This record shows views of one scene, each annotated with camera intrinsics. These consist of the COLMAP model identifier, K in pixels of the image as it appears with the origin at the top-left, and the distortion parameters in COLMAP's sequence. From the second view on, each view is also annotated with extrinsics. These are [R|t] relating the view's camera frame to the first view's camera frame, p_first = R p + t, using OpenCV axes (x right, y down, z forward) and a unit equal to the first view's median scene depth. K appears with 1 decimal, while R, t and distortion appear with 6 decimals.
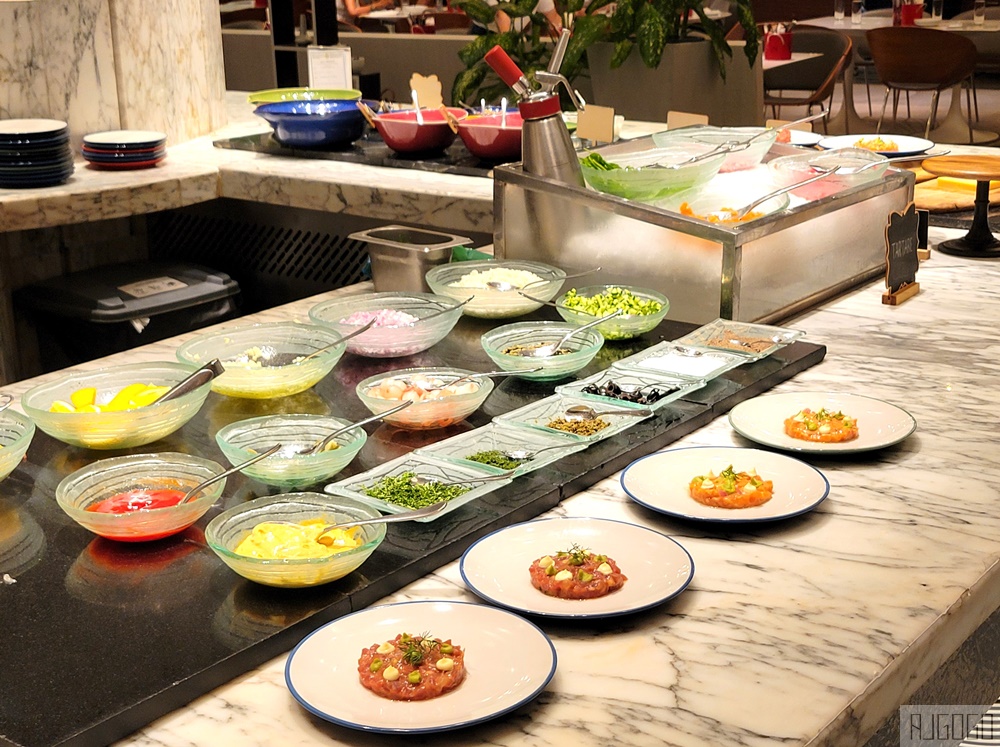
lens RADIAL K [[1420.4, 0, 499.8], [0, 1420.4, 376.3], [0, 0, 1]] dist [0.025665, 0.000000]
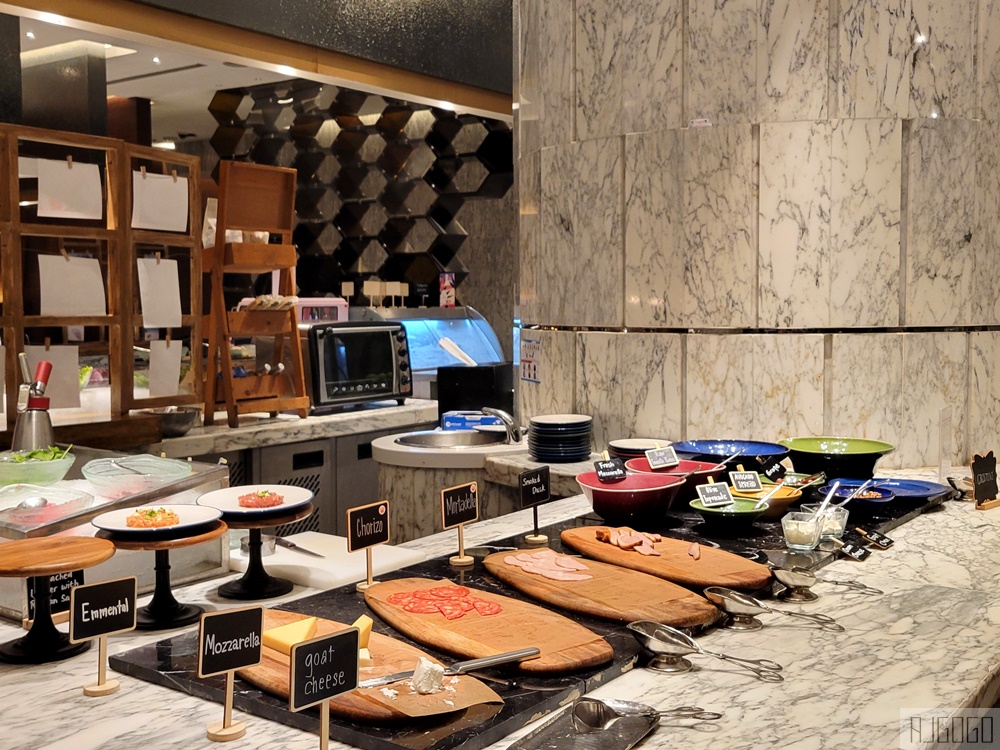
lens RADIAL K [[1113.6, 0, 500.8], [0, 1113.6, 371.4], [0, 0, 1]] dist [0.023011, 0.000000]
pose [[0.027326, 0.083296, -0.996150, 0.698445], [-0.297291, 0.952109, 0.071458, -0.262471], [0.954396, 0.294194, 0.050781, 0.820956]]
